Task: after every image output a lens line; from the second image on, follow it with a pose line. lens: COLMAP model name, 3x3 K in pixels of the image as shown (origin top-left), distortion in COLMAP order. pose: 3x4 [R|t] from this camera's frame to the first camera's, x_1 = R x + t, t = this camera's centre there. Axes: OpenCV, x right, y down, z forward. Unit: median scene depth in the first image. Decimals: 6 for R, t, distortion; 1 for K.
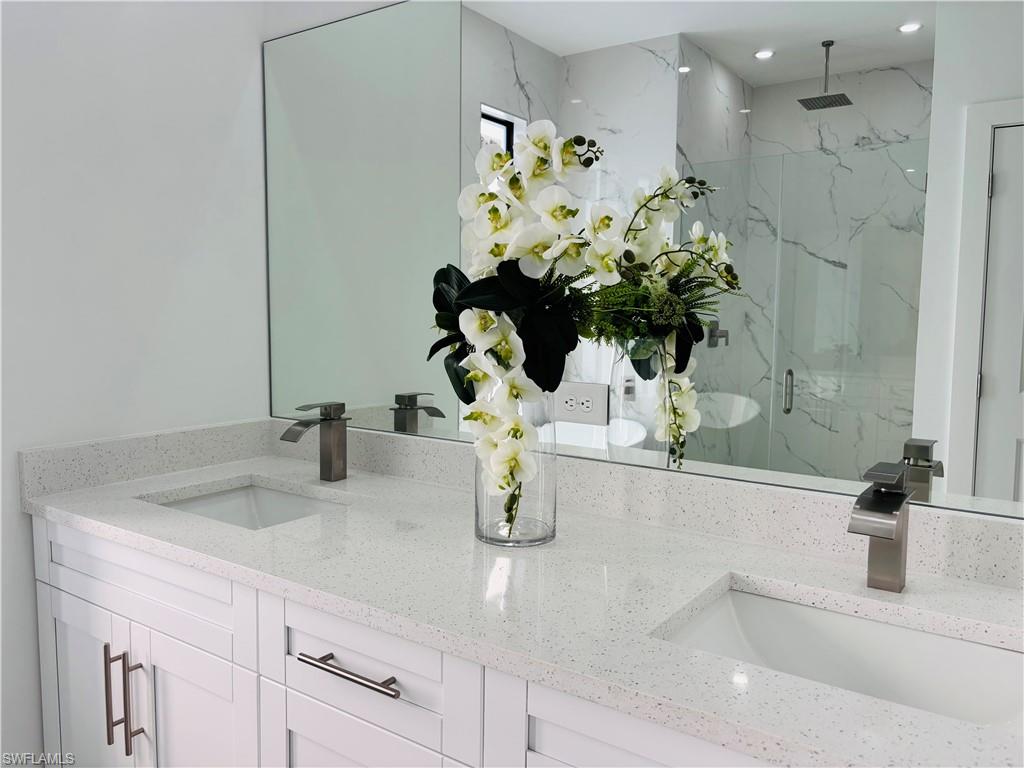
lens RADIAL K [[786.8, 0, 511.7], [0, 786.8, 387.1], [0, 0, 1]] dist [-0.001828, 0.011478]
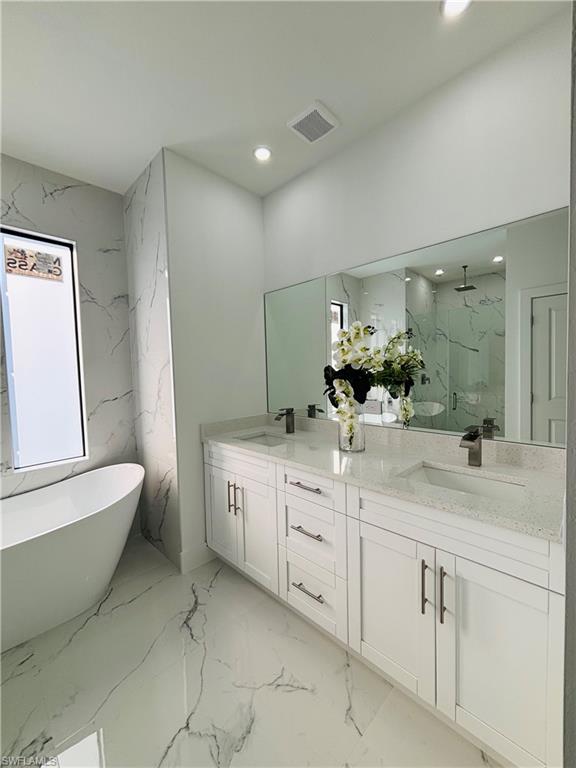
lens RADIAL K [[314.9, 0, 284.7], [0, 314.9, 383.2], [0, 0, 1]] dist [-0.004337, -0.000941]
pose [[0.983733, -0.026679, -0.177643, -0.027480], [0.016871, 0.998260, -0.056499, -0.010502], [0.178841, 0.052583, 0.982472, -0.282136]]
